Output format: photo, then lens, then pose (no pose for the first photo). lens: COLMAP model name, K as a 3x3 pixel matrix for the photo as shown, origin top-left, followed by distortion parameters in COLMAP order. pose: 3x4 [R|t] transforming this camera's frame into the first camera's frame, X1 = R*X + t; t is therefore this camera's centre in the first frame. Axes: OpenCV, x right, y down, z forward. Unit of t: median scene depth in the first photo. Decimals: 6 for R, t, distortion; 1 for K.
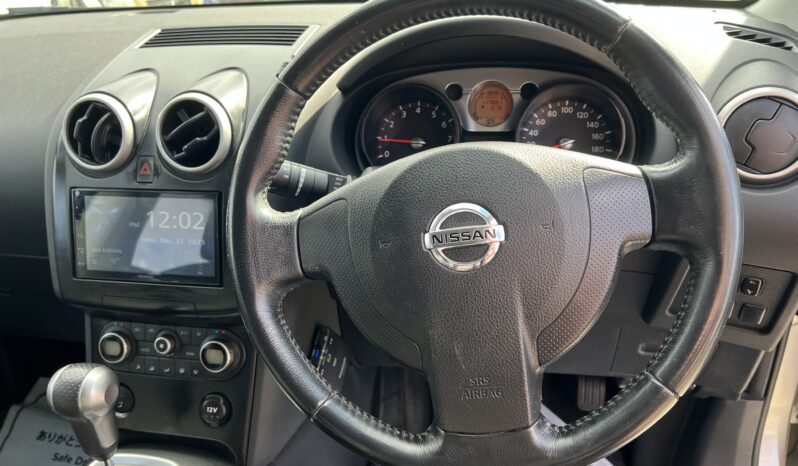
lens RADIAL K [[593.6, 0, 399.0], [0, 593.6, 233.0], [0, 0, 1]] dist [0.056397, -0.074538]
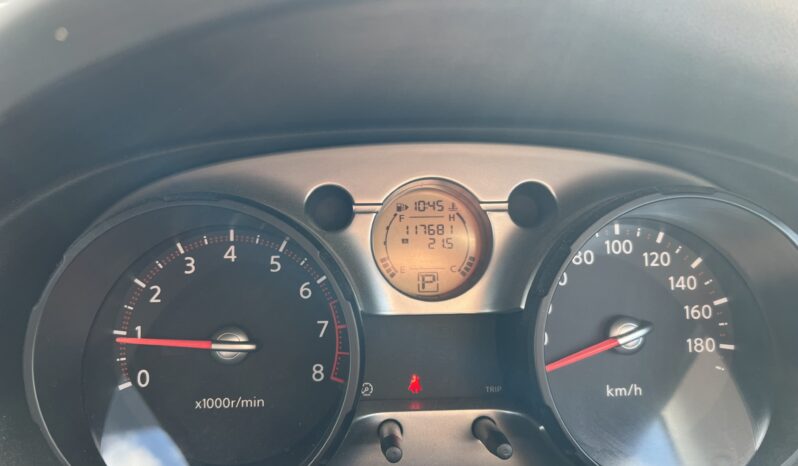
lens RADIAL K [[593.6, 0, 399.0], [0, 593.6, 233.0], [0, 0, 1]] dist [0.056397, -0.074538]
pose [[0.965715, -0.047062, 0.255304, 0.041014], [0.064978, 0.995946, -0.062199, -0.197670], [-0.251341, 0.076655, 0.964858, 0.647359]]
